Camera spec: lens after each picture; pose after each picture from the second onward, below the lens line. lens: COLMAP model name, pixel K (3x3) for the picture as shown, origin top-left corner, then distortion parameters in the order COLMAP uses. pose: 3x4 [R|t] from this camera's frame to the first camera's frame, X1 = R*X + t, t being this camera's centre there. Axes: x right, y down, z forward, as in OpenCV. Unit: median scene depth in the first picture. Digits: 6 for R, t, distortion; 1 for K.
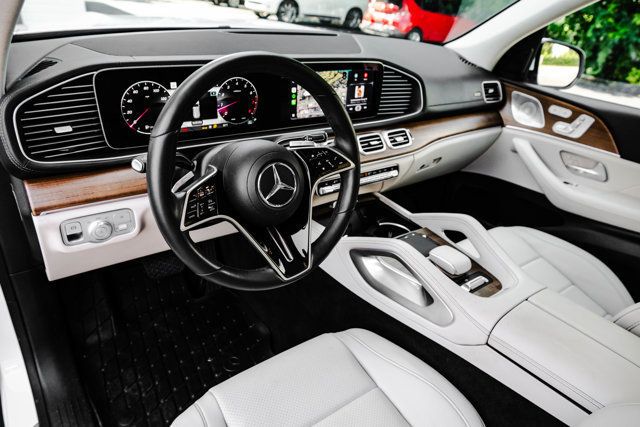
lens RADIAL K [[433.1, 0, 315.3], [0, 433.1, 217.2], [0, 0, 1]] dist [0.002714, 0.004388]
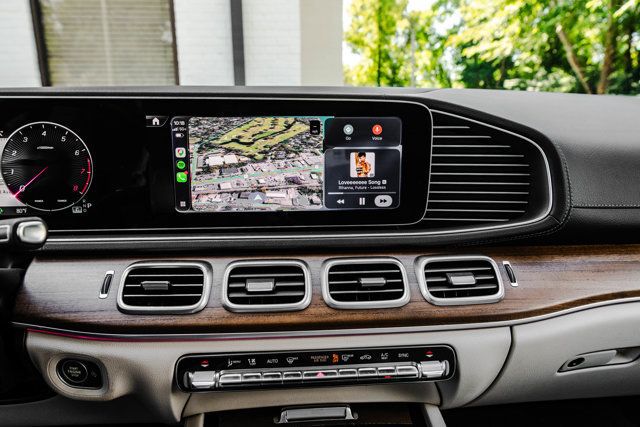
lens RADIAL K [[433.1, 0, 315.3], [0, 433.1, 217.2], [0, 0, 1]] dist [0.002714, 0.004388]
pose [[0.840026, 0.025850, -0.541930, 0.320280], [-0.189332, 0.950037, -0.248159, -0.124124], [0.508439, 0.311064, 0.802950, 0.663755]]
